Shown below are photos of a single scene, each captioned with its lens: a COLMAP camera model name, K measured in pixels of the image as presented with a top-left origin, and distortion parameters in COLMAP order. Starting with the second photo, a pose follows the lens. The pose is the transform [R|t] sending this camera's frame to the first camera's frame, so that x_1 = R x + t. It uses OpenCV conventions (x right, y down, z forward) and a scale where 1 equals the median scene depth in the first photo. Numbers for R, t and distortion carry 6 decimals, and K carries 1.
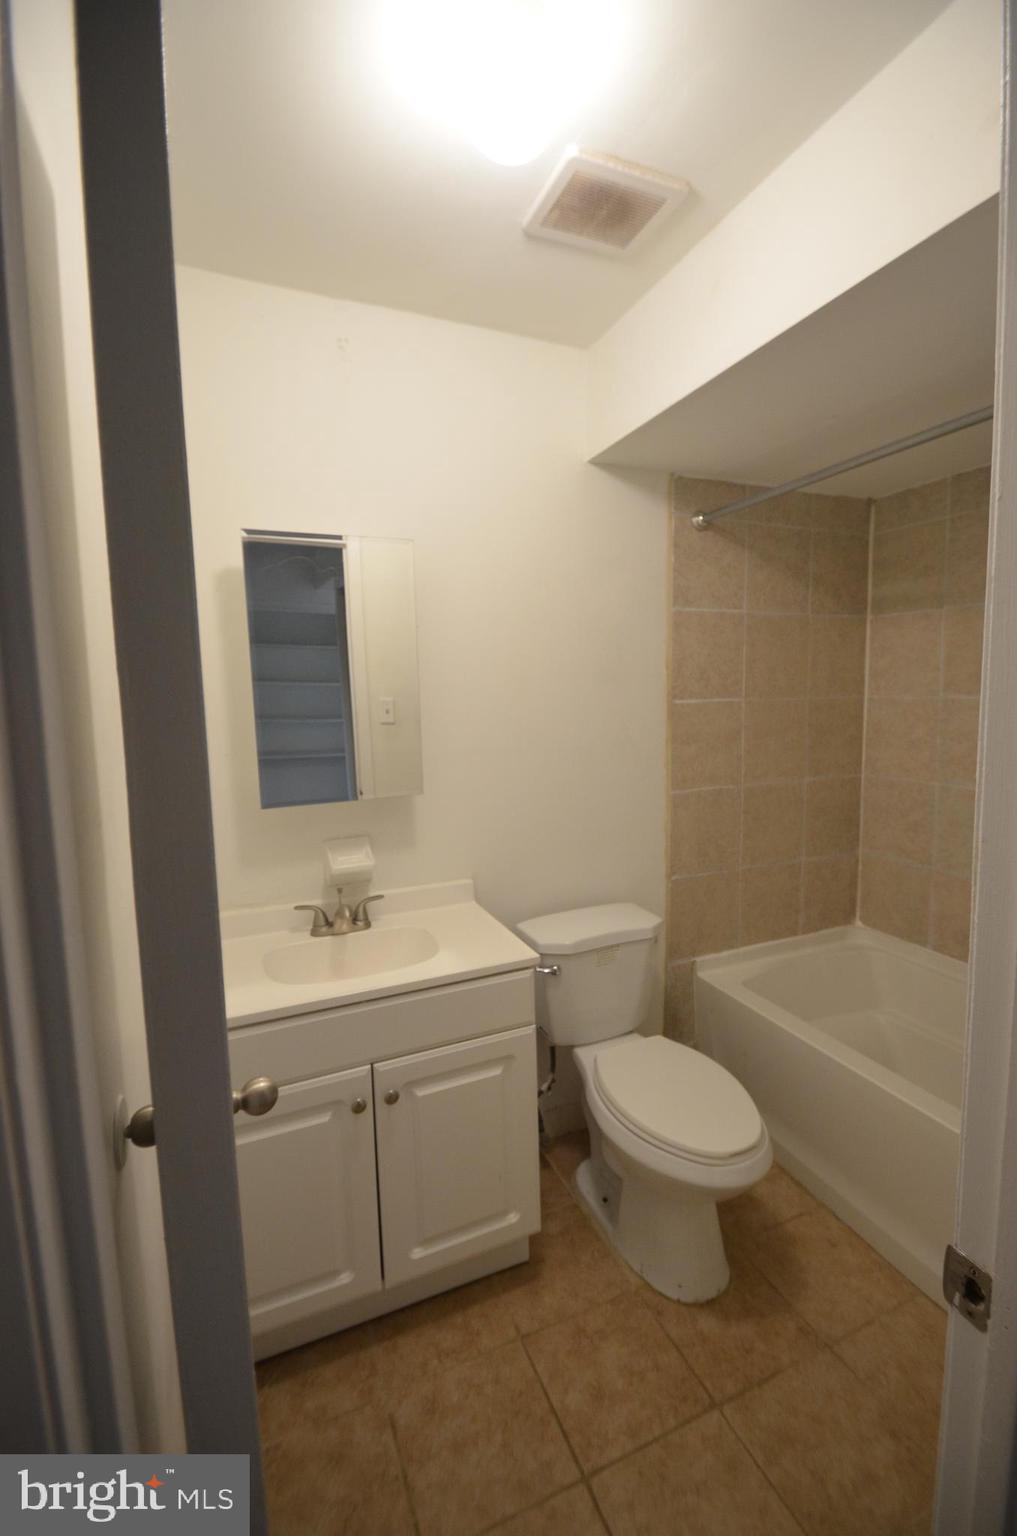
lens RADIAL K [[671.6, 0, 523.8], [0, 671.6, 754.5], [0, 0, 1]] dist [0.018426, -0.019577]
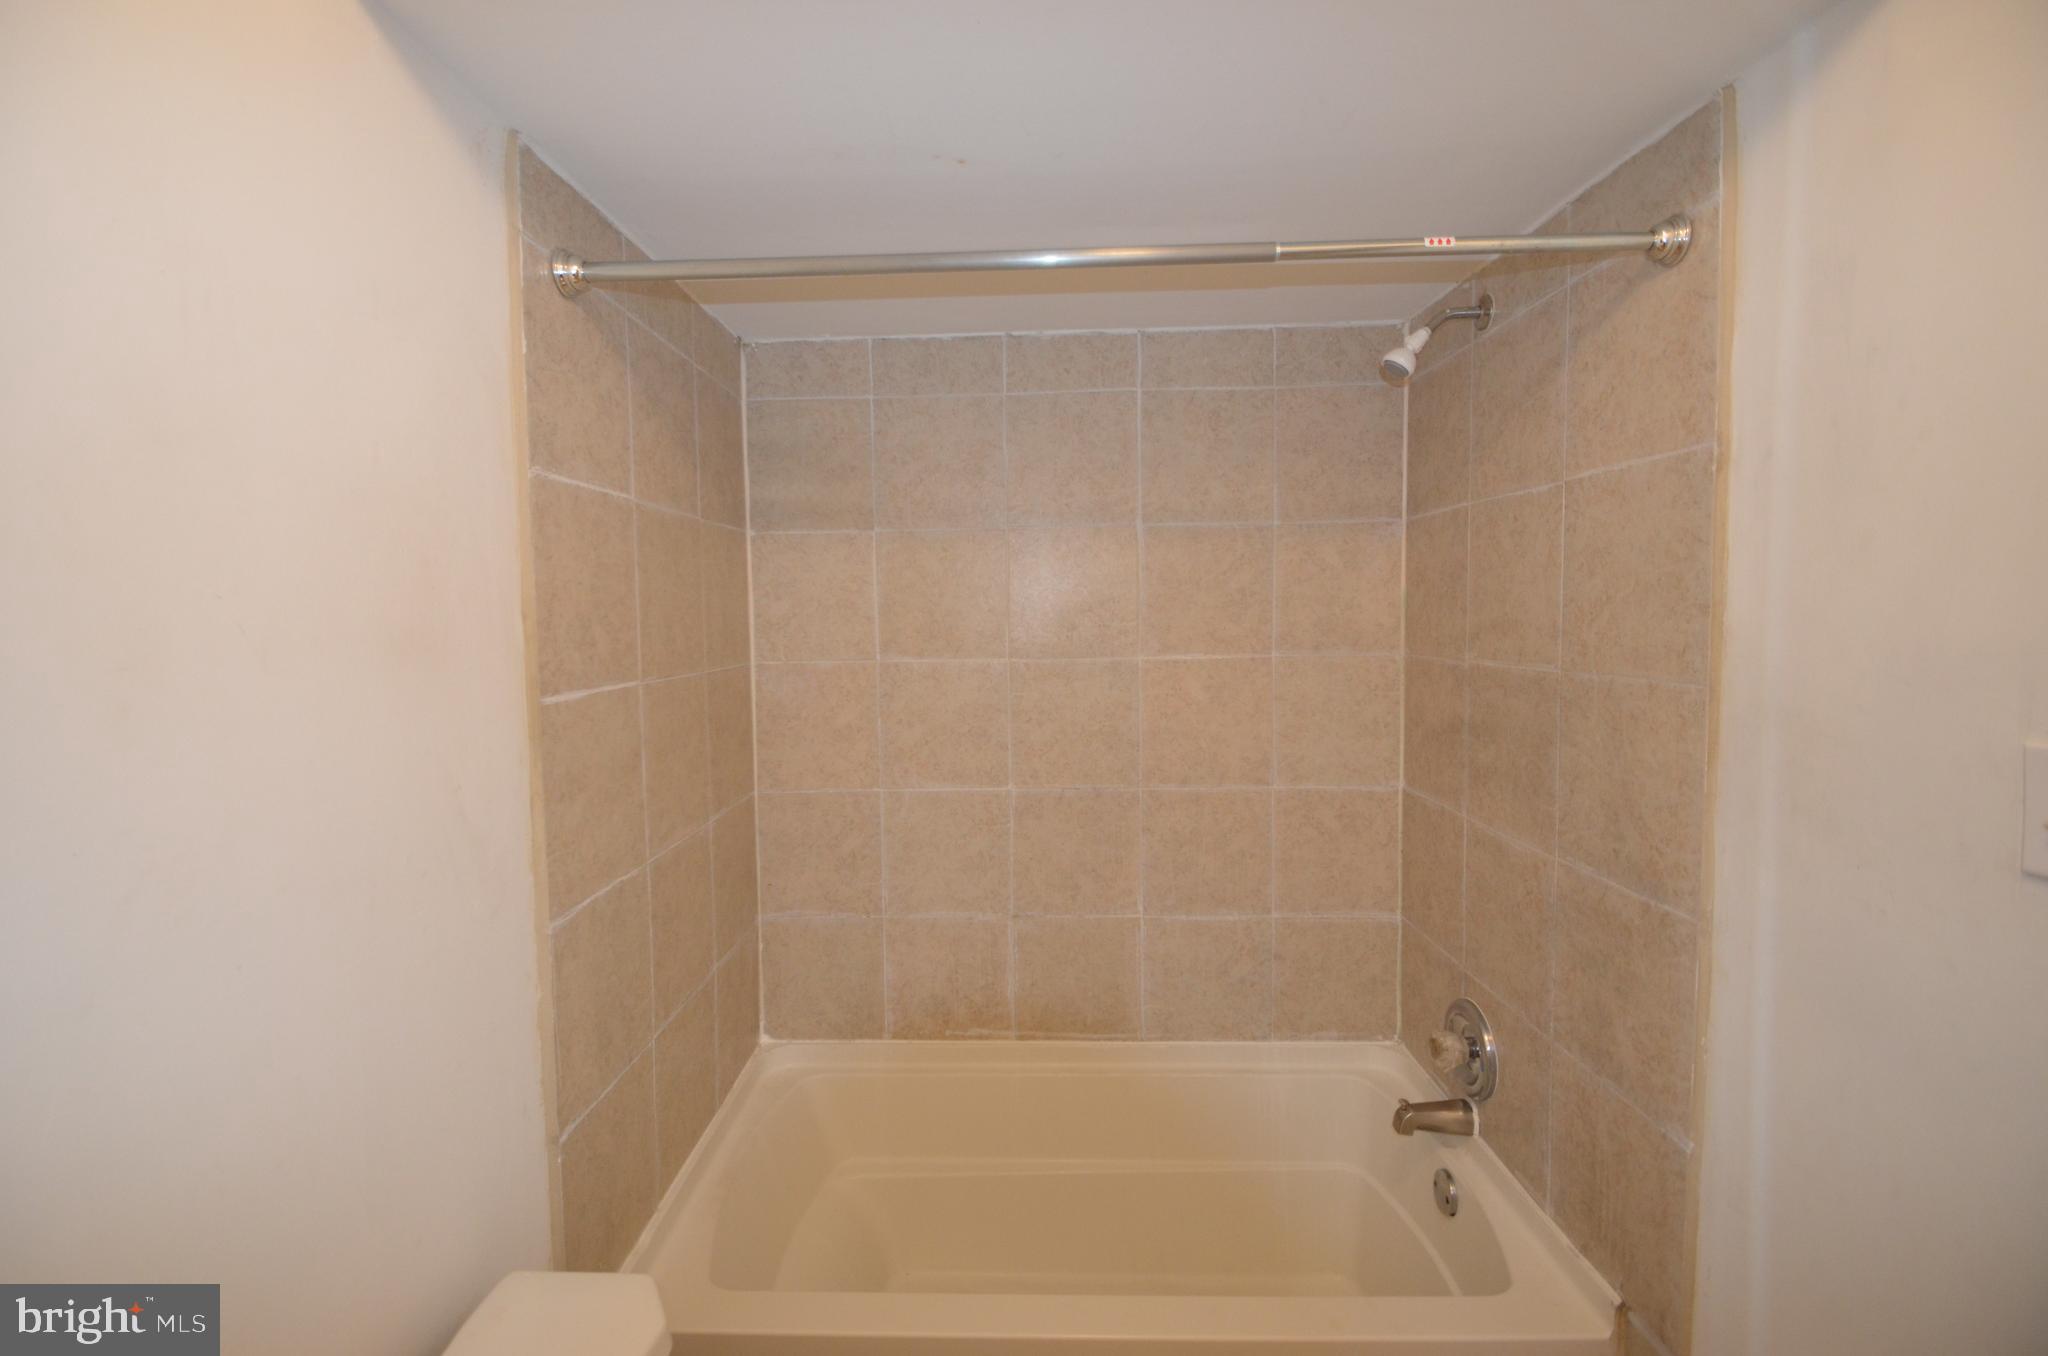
lens RADIAL K [[895.4, 0, 998.9], [0, 895.4, 660.7], [0, 0, 1]] dist [0.018426, -0.019577]
pose [[0.436938, -0.040718, 0.898570, -0.135879], [0.099292, 0.995053, -0.003191, -0.071898], [-0.893995, 0.090615, 0.438819, 0.508003]]
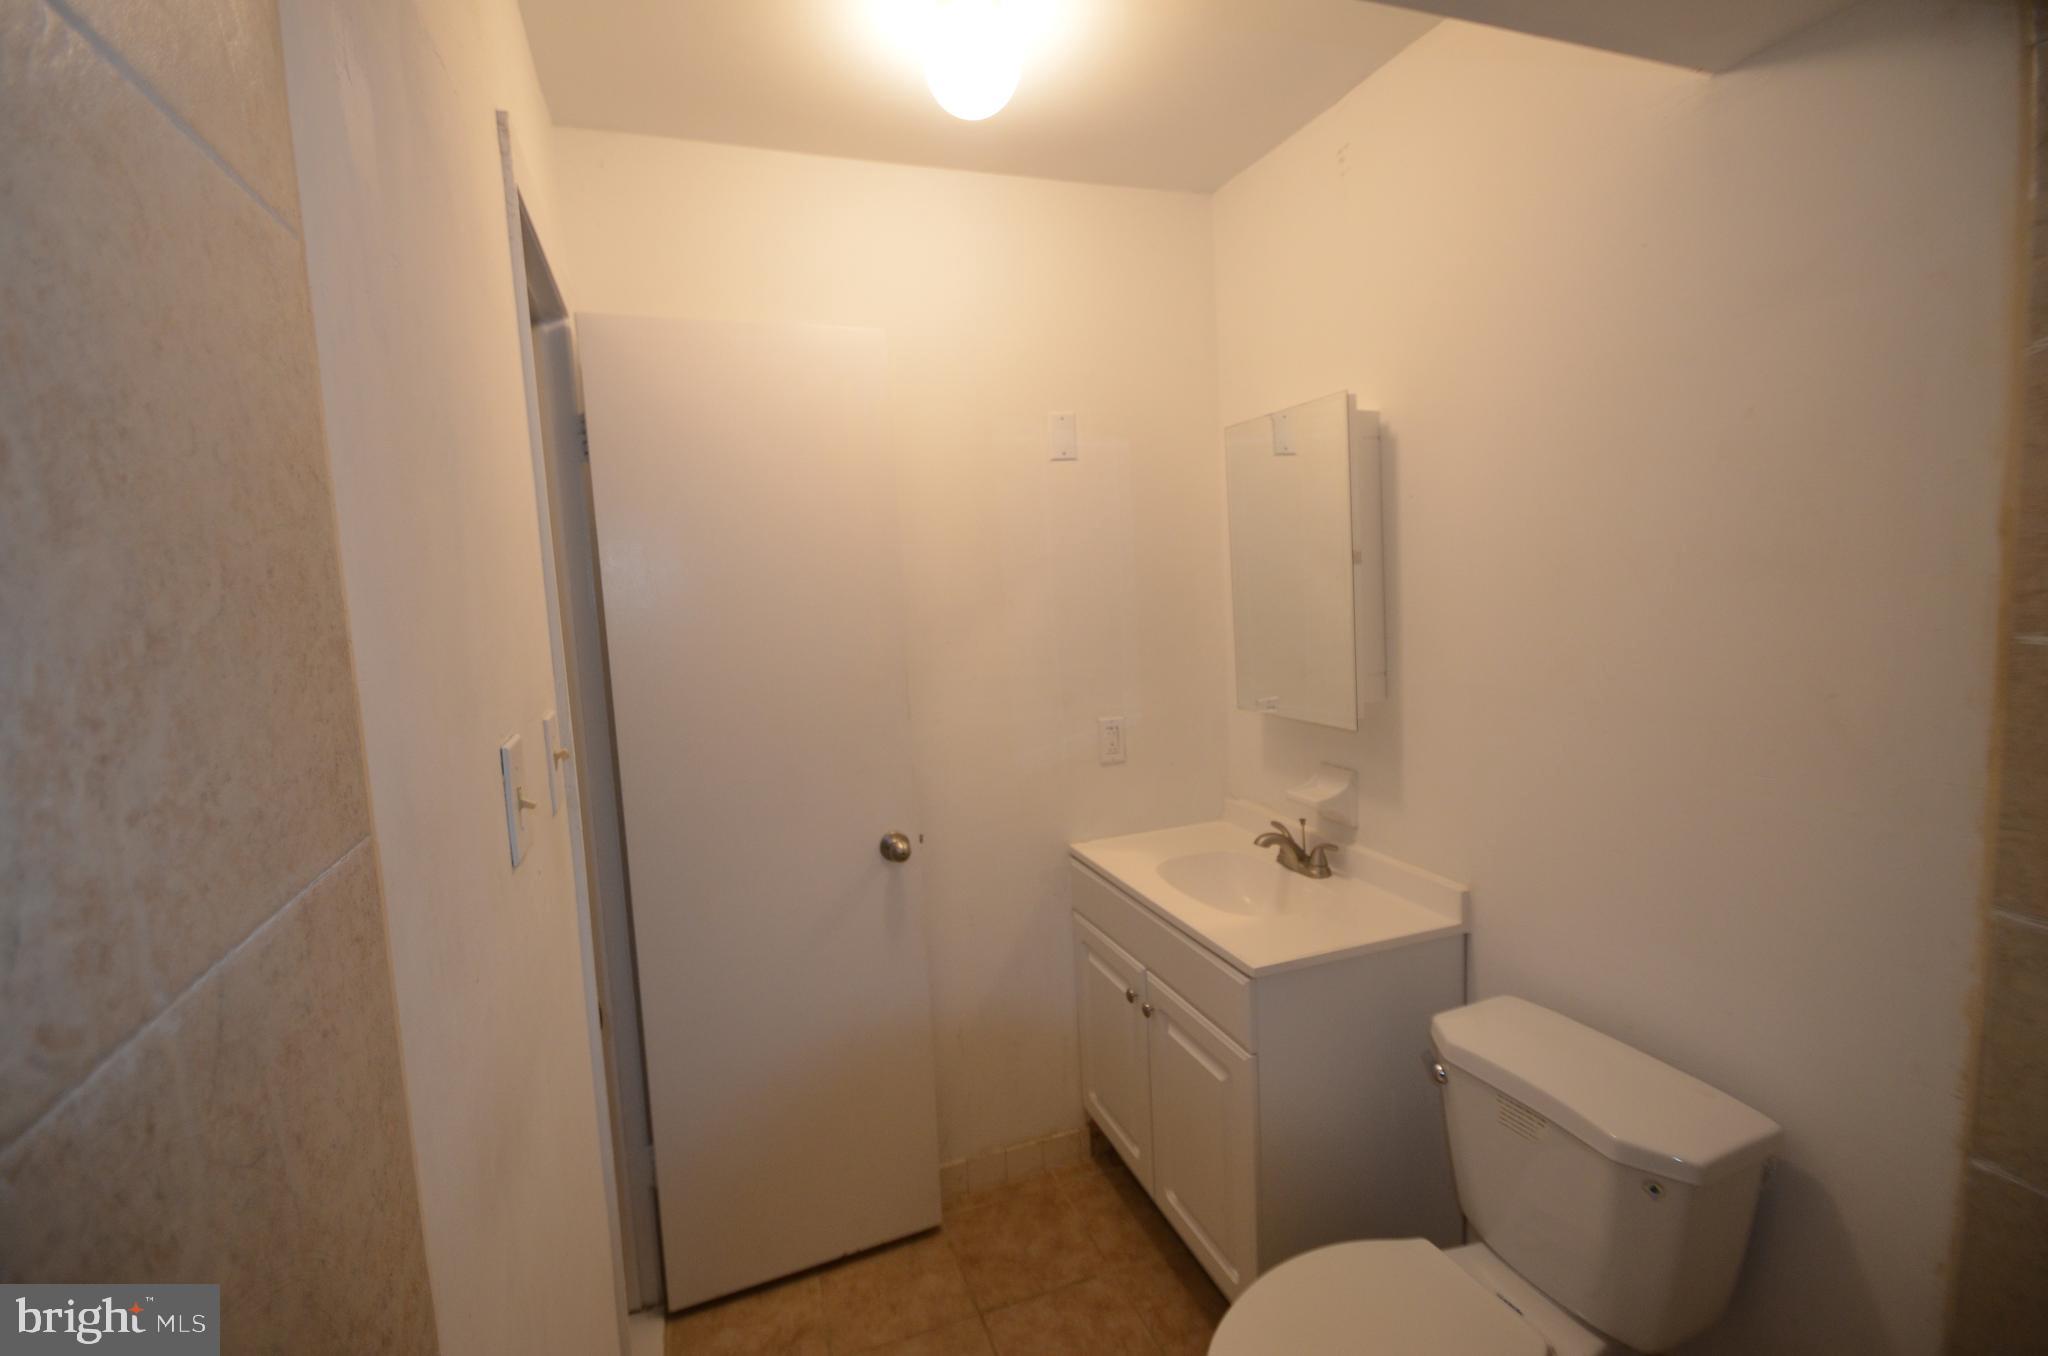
lens RADIAL K [[895.4, 0, 998.9], [0, 895.4, 660.7], [0, 0, 1]] dist [0.018426, -0.019577]
pose [[-0.084676, 0.116463, -0.989579, 0.668082], [-0.048711, 0.991474, 0.120854, -0.093268], [0.995217, 0.058437, -0.078281, 0.537774]]
